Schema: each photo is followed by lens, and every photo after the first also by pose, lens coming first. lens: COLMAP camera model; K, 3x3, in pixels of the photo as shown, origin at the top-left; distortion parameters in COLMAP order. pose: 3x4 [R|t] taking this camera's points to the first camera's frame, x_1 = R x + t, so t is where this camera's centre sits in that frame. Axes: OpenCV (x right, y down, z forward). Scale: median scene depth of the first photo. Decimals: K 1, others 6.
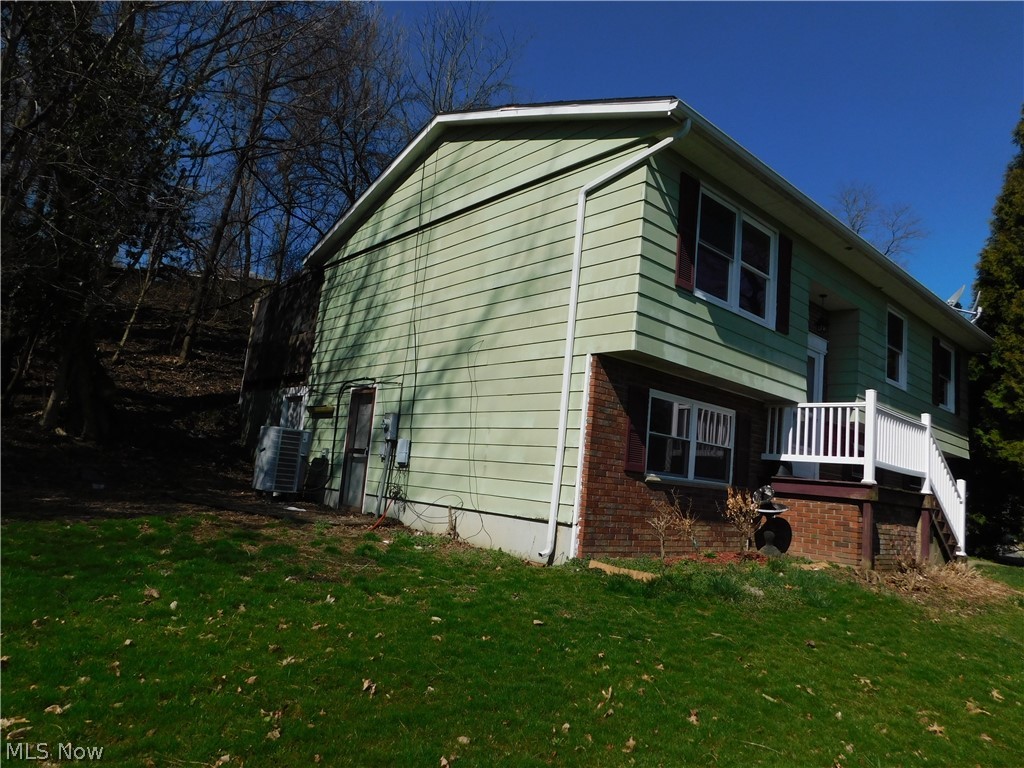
lens RADIAL K [[675.7, 0, 512.0], [0, 675.7, 384.0], [0, 0, 1]] dist [-0.081565, 0.068323]
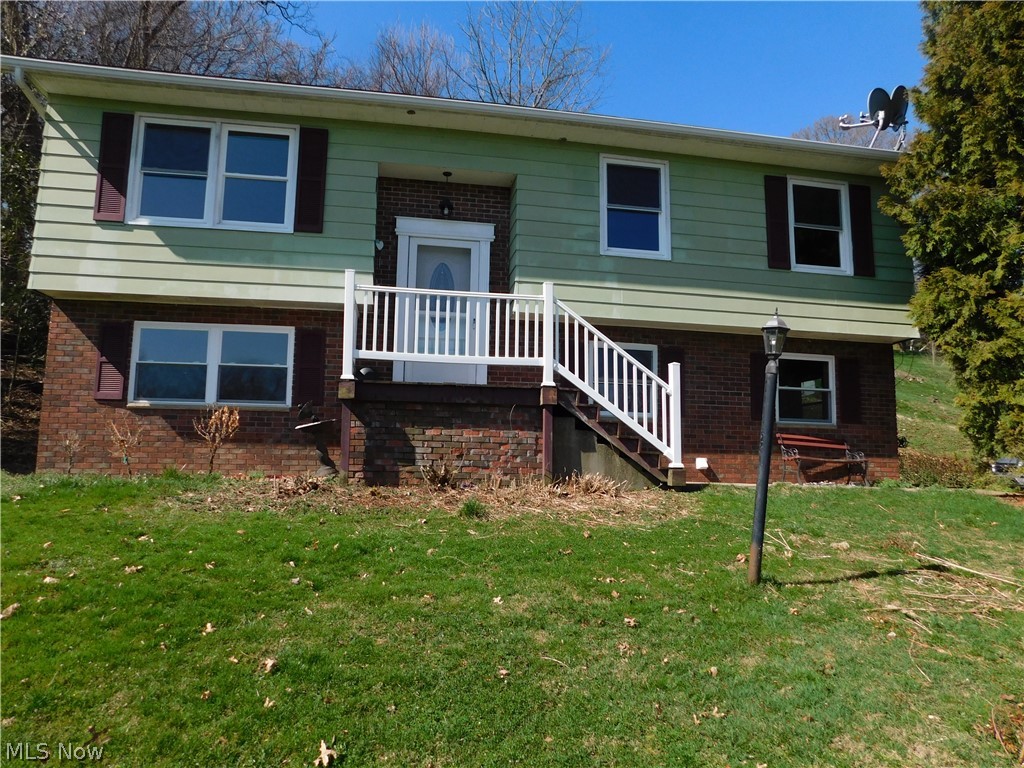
lens RADIAL K [[675.7, 0, 512.0], [0, 675.7, 384.0], [0, 0, 1]] dist [-0.081565, 0.068323]
pose [[0.858627, -0.152944, -0.489253, 1.202892], [0.150657, 0.987592, -0.044328, 0.239028], [0.489962, -0.035648, 0.871015, 0.378541]]
